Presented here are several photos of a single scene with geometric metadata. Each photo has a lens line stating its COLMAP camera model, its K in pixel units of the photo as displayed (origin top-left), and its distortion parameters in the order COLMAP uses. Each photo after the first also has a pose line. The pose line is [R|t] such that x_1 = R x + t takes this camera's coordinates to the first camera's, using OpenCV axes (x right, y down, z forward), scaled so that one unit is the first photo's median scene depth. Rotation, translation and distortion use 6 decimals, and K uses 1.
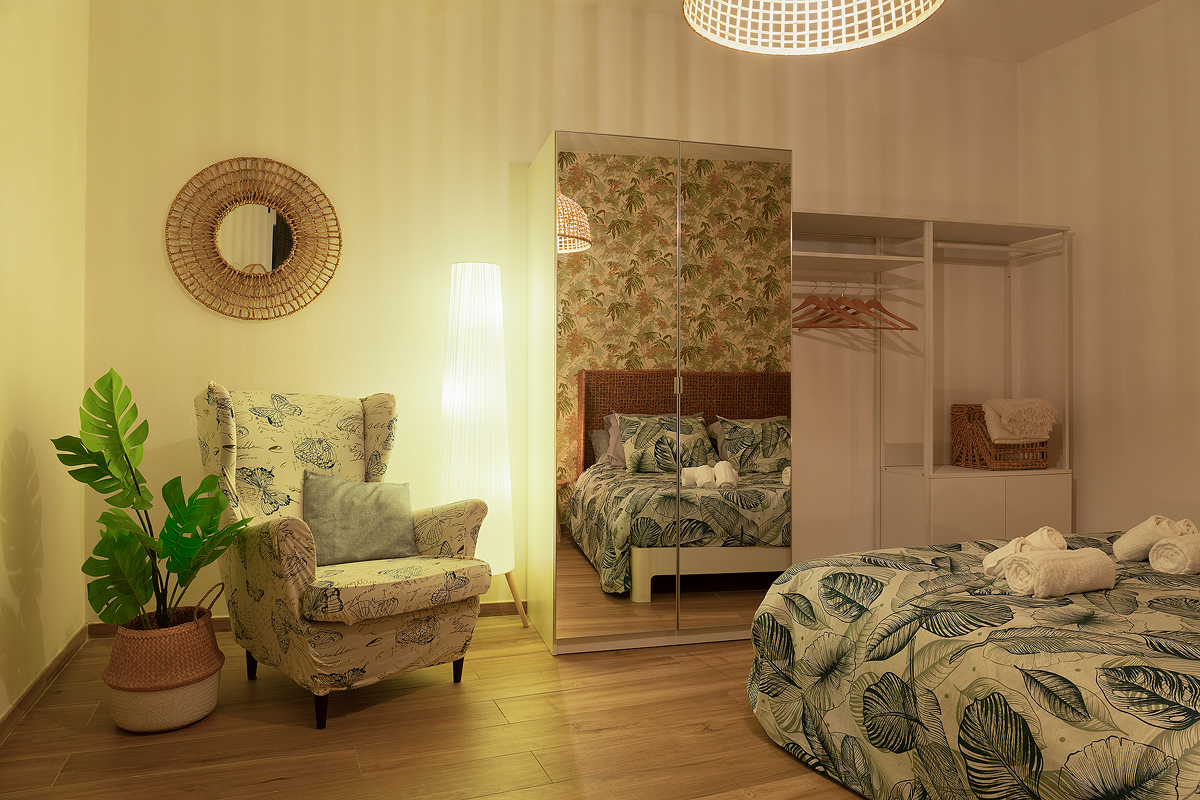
lens RADIAL K [[828.2, 0, 615.2], [0, 828.2, 395.5], [0, 0, 1]] dist [-0.027567, -0.004041]
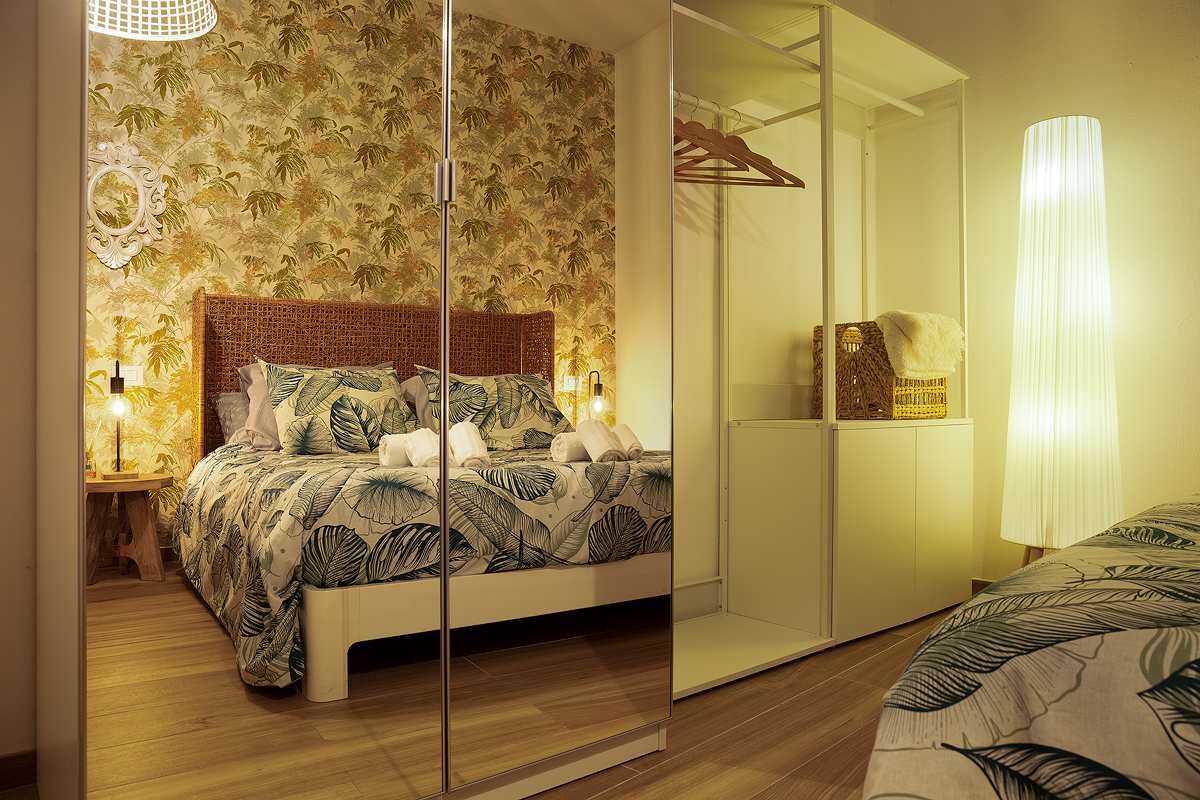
lens RADIAL K [[826.0, 0, 617.5], [0, 826.0, 414.4], [0, 0, 1]] dist [-0.102613, 0.083971]
pose [[0.911123, -0.006288, 0.412086, -0.008546], [0.001924, 0.999938, 0.011004, 0.076680], [-0.412129, -0.009234, 0.911079, 0.493183]]
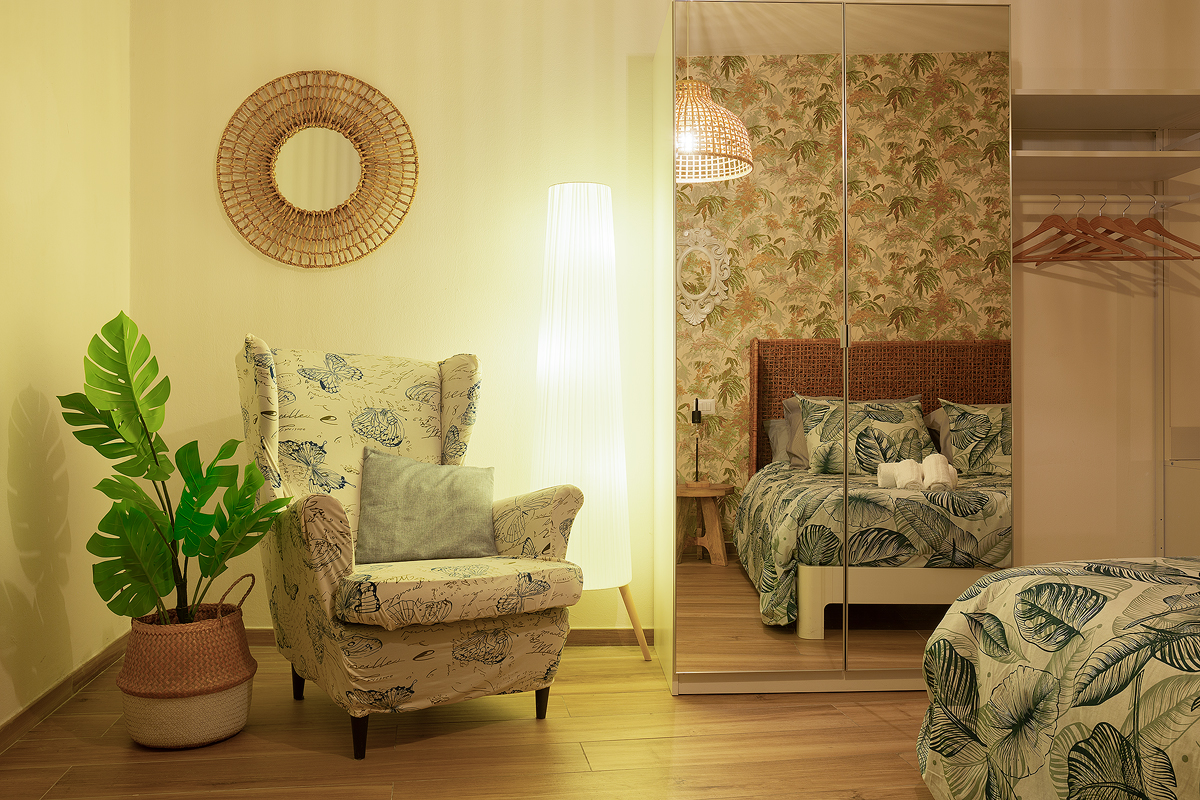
lens RADIAL K [[1063.7, 0, 600.0], [0, 1063.7, 400.0], [0, 0, 1]] dist [-0.087227, 0.137328]
pose [[0.973346, -0.005148, -0.229285, 0.064469], [0.005137, 0.999987, -0.000646, 0.035073], [0.229285, -0.000549, 0.973359, 0.034276]]
